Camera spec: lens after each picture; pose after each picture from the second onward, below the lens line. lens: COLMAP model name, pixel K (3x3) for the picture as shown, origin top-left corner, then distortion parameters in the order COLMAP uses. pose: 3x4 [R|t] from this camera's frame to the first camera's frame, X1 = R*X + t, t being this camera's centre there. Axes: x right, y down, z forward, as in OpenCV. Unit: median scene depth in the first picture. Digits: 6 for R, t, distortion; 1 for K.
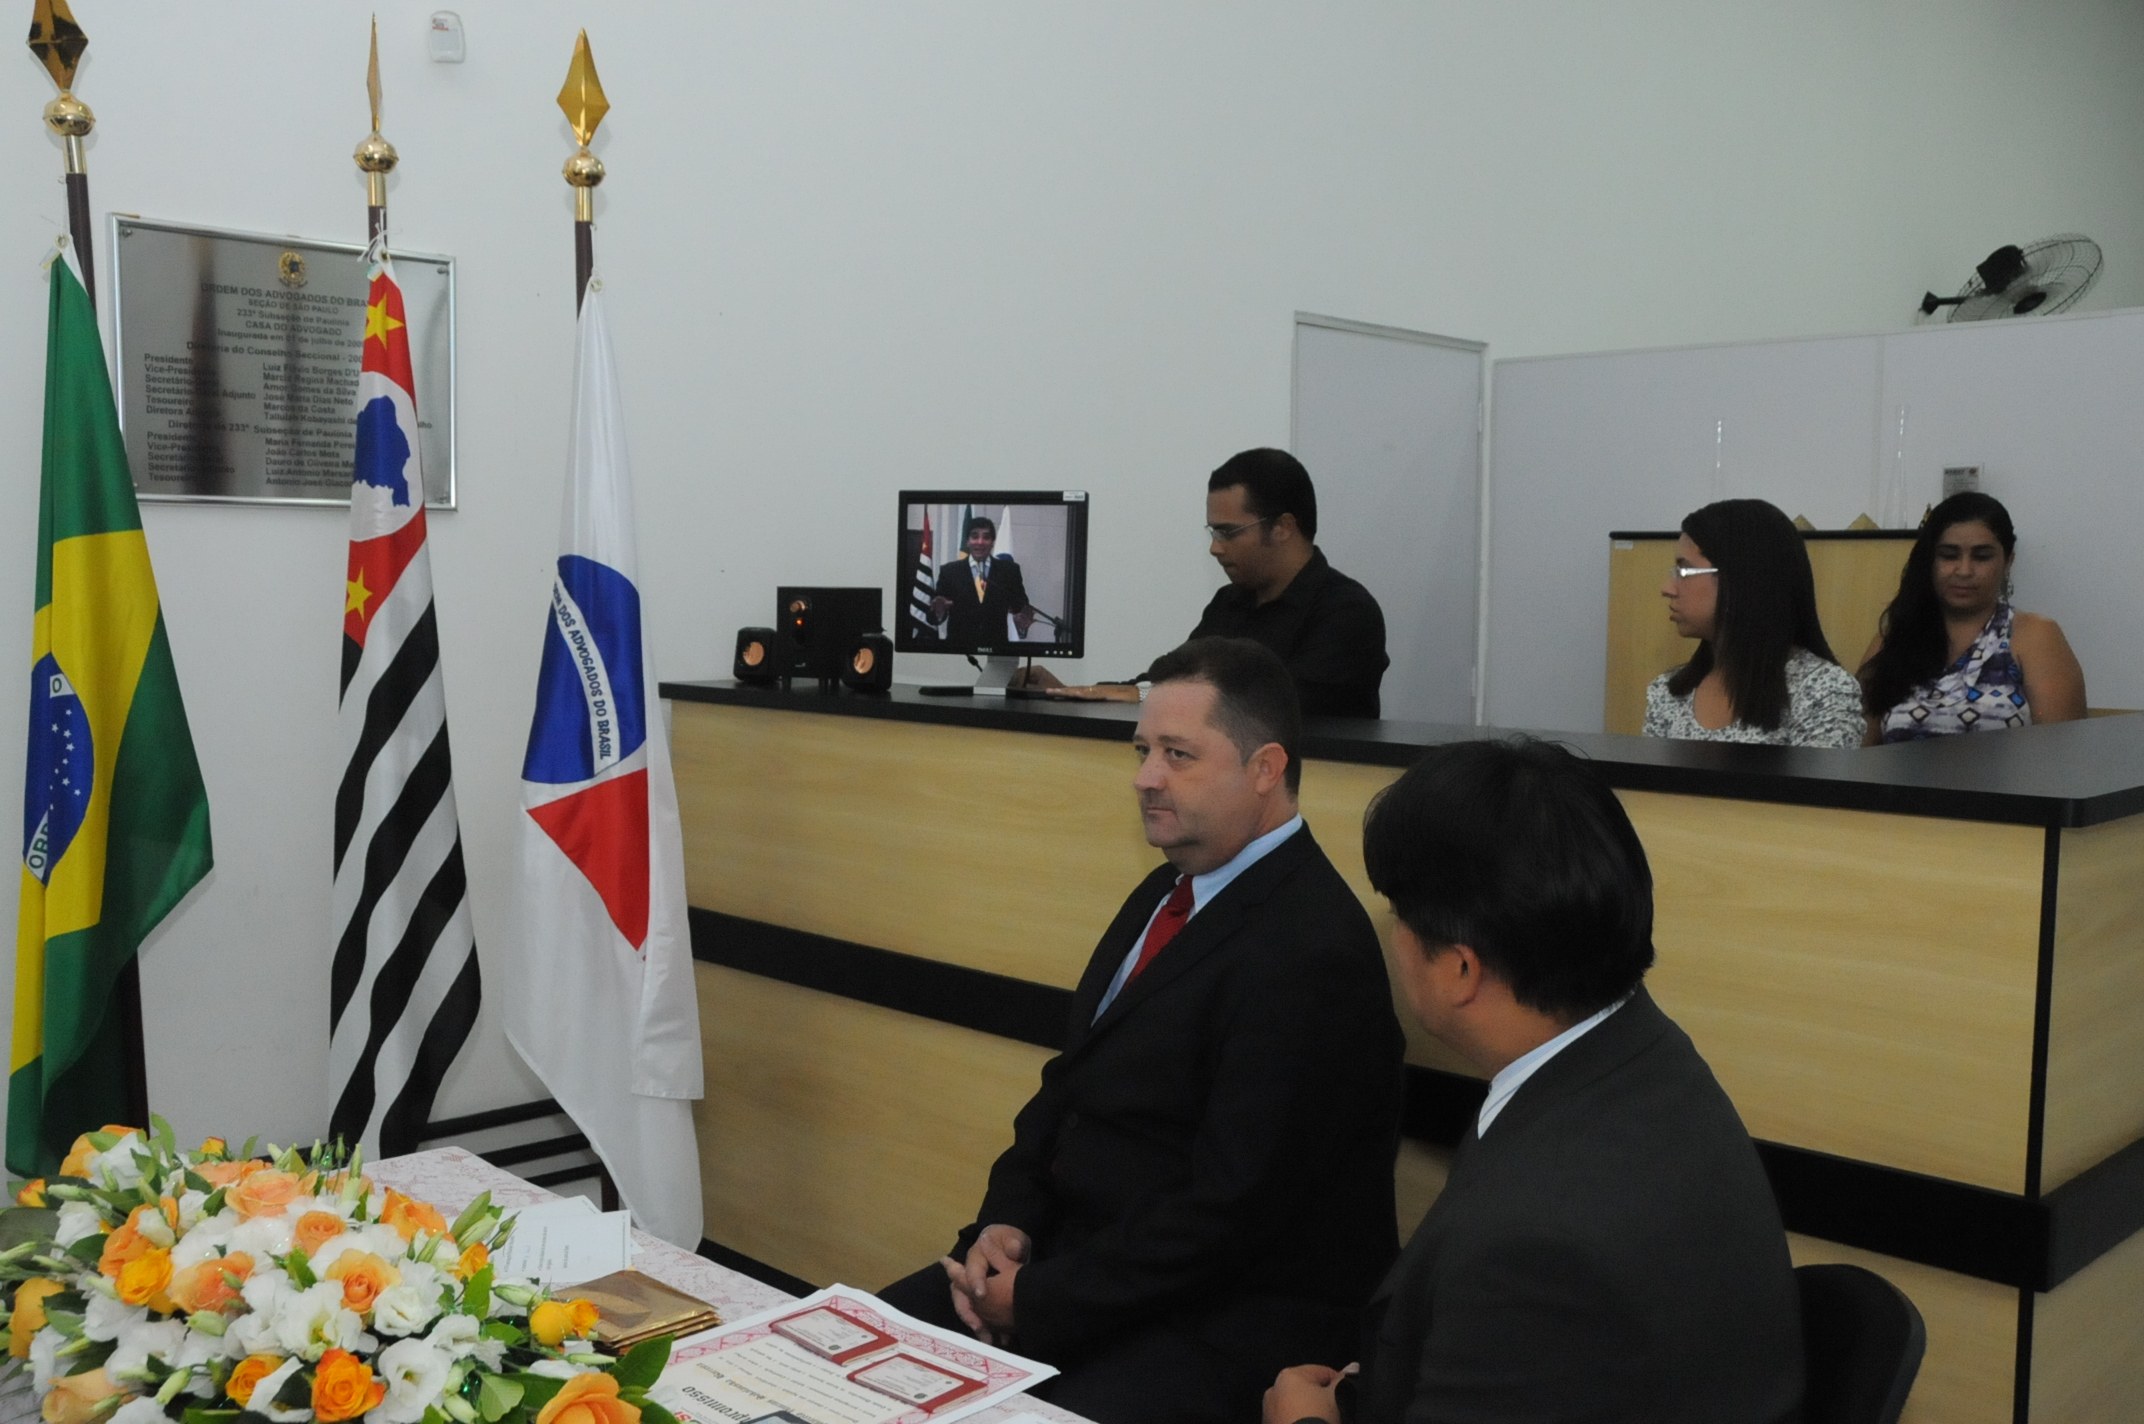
lens RADIAL K [[1992.3, 0, 1064.6], [0, 1992.3, 764.4], [0, 0, 1]] dist [-0.095975, 0.164347]
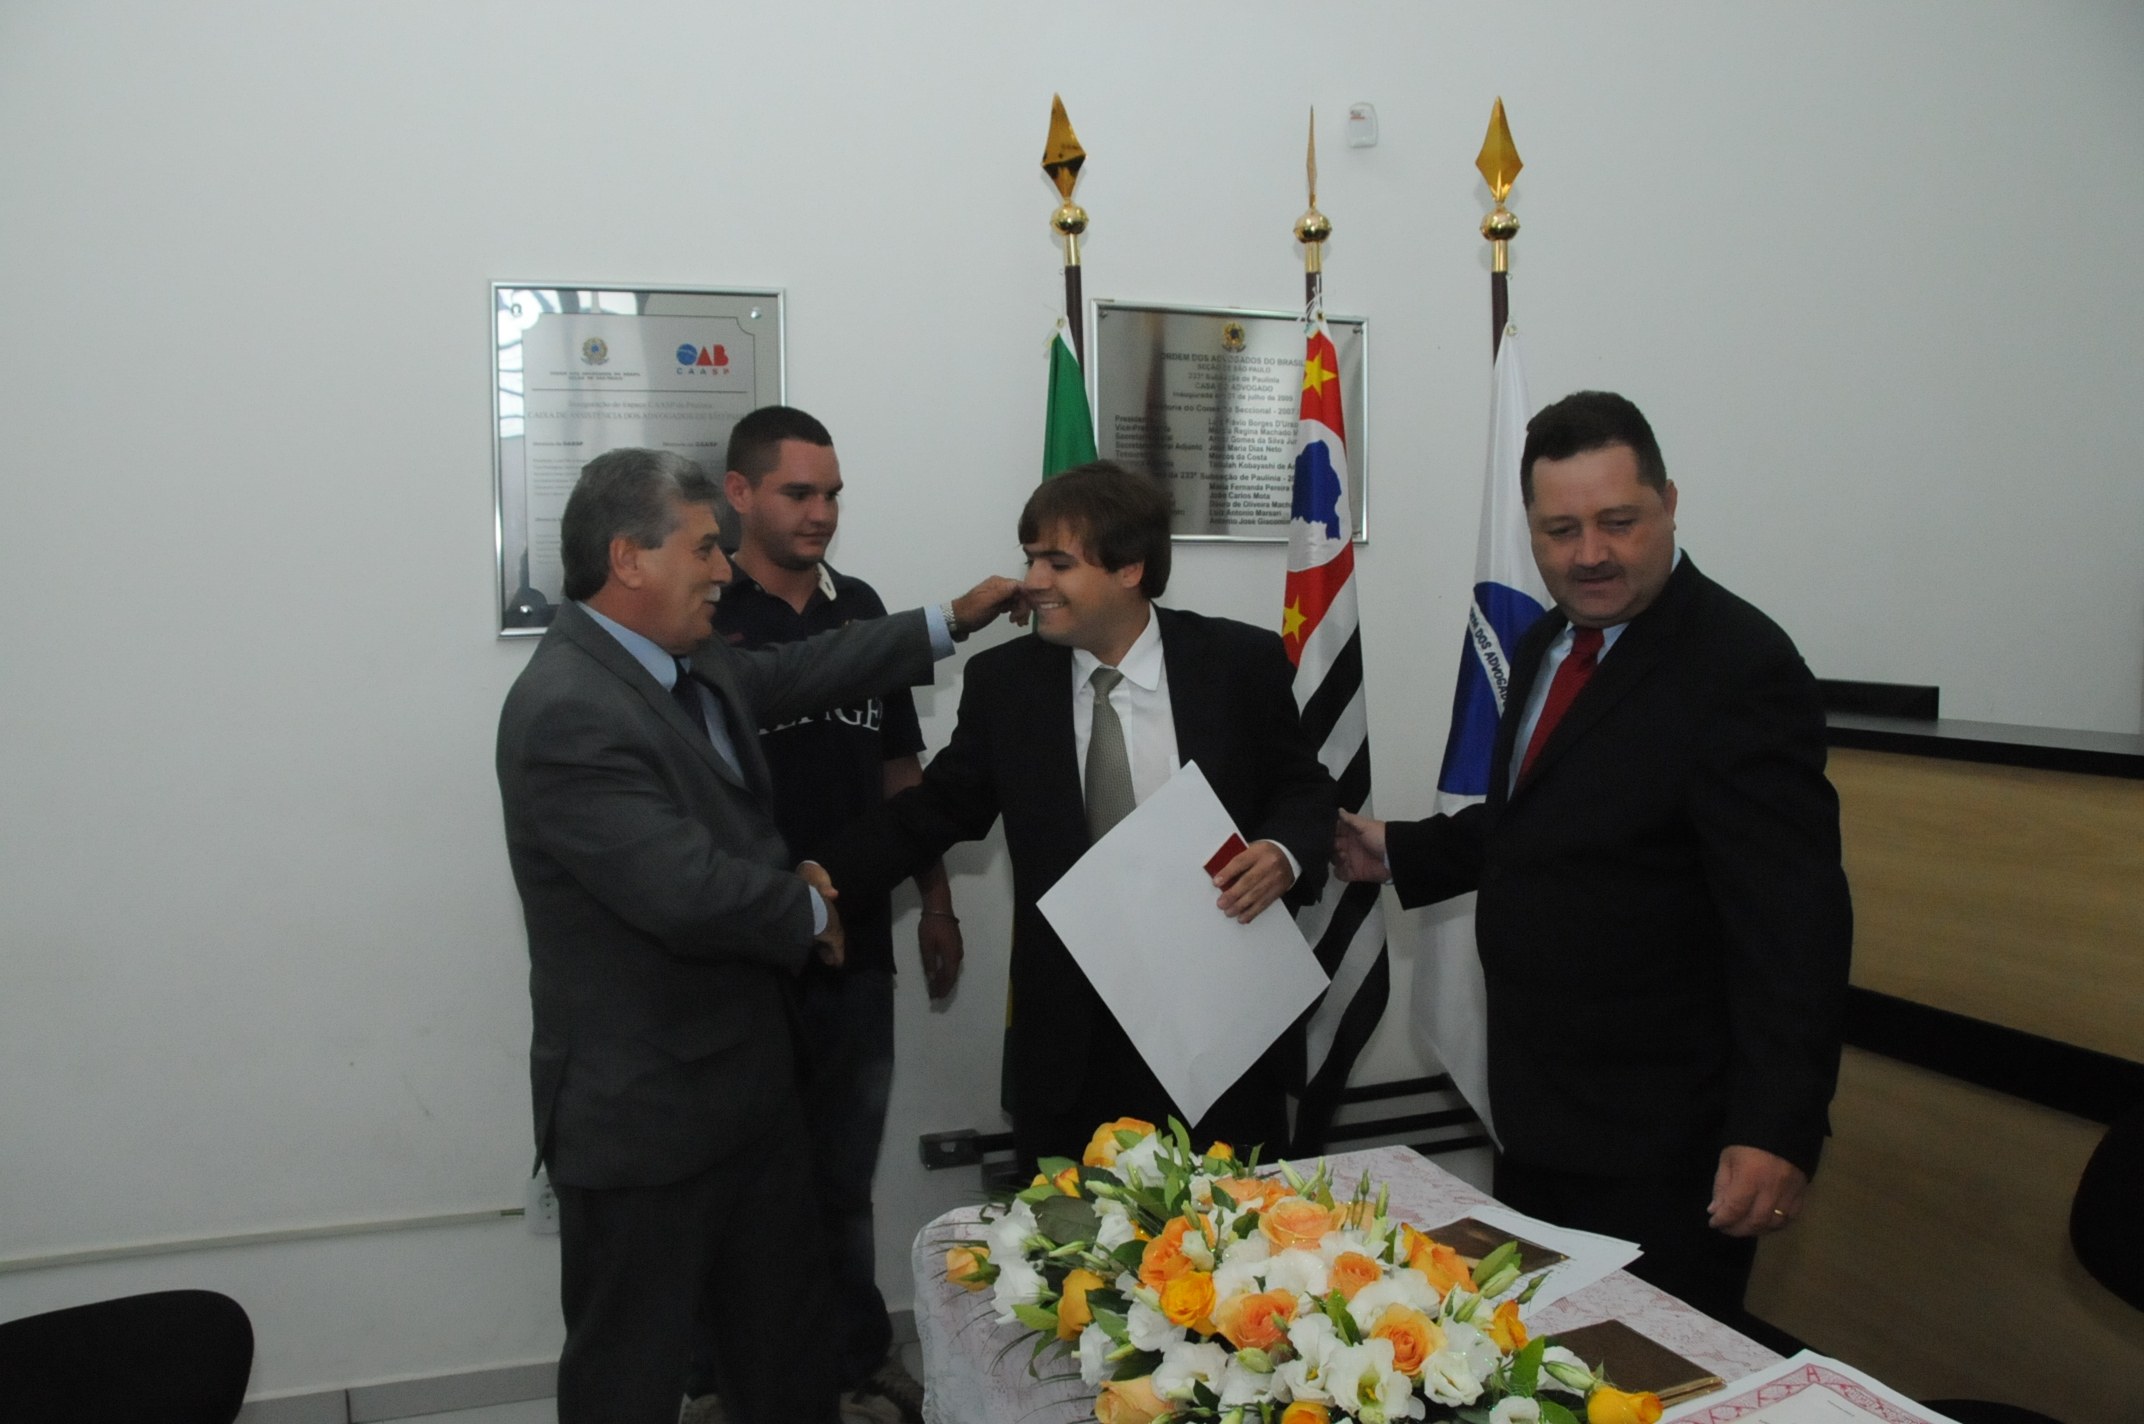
lens RADIAL K [[1662.6, 0, 1057.3], [0, 1662.6, 750.7], [0, 0, 1]] dist [-0.169252, 0.120833]
pose [[0.908799, 0.020009, -0.416754, -0.089784], [-0.022178, 0.999754, -0.000361, -0.009252], [0.416644, 0.009570, 0.909019, 0.099627]]
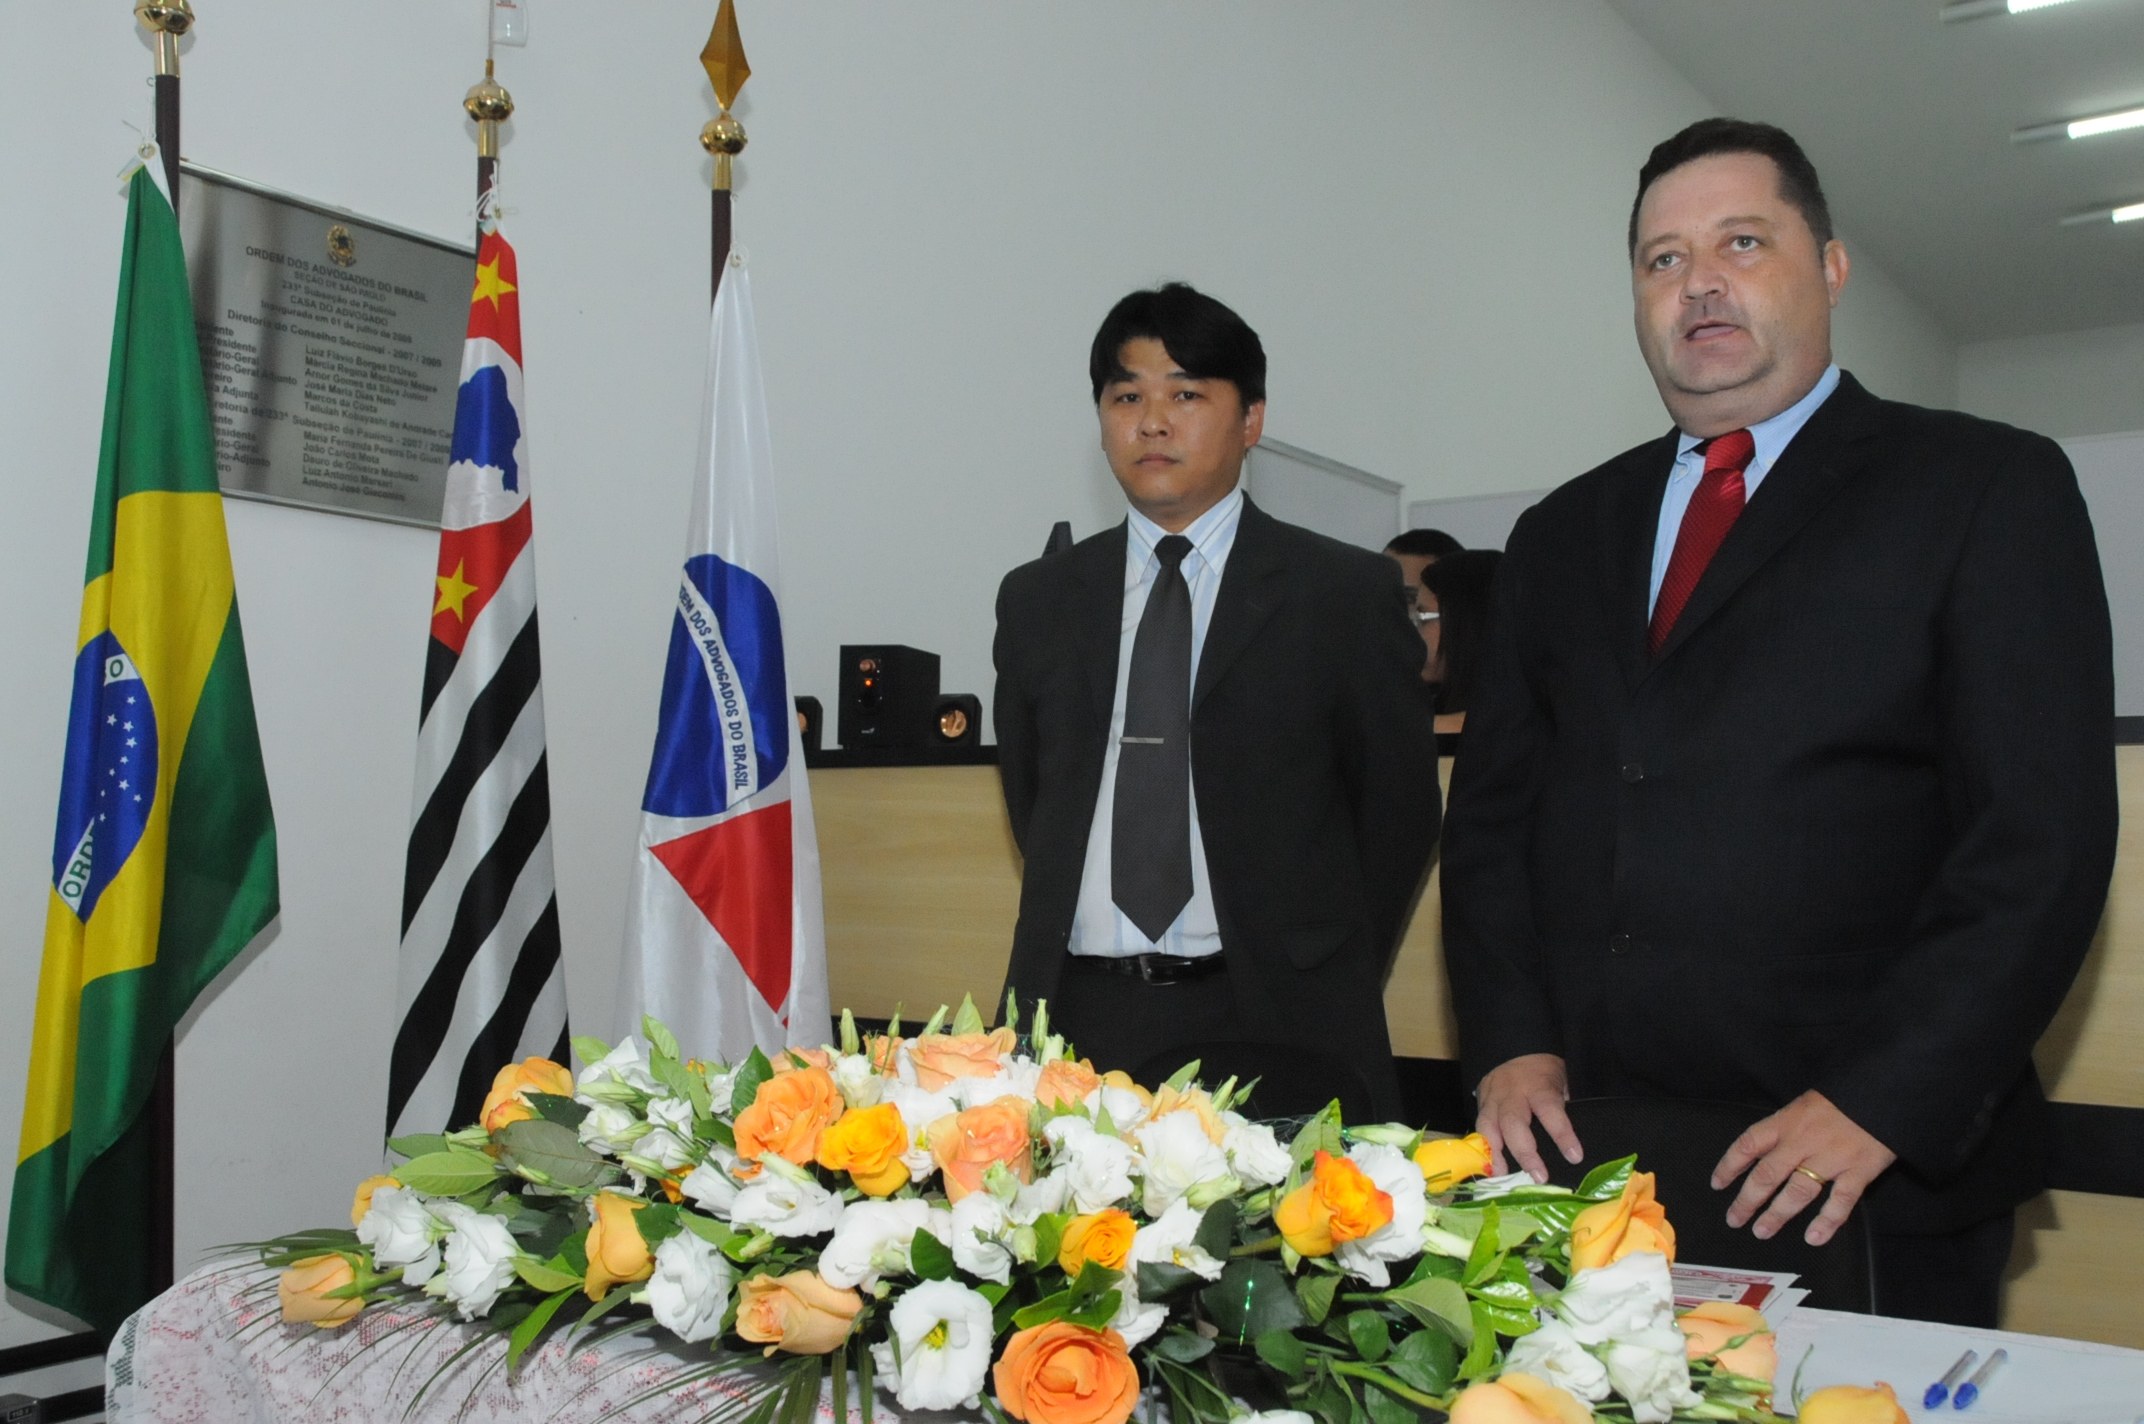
lens RADIAL K [[2025.9, 0, 1034.1], [0, 2025.9, 754.6], [0, 0, 1]] dist [-0.088300, 0.190893]
pose [[0.985797, 0.010072, 0.167638, -0.256115], [0.012799, 0.990791, -0.134793, 0.103361], [-0.167452, 0.135024, 0.976590, 0.120231]]
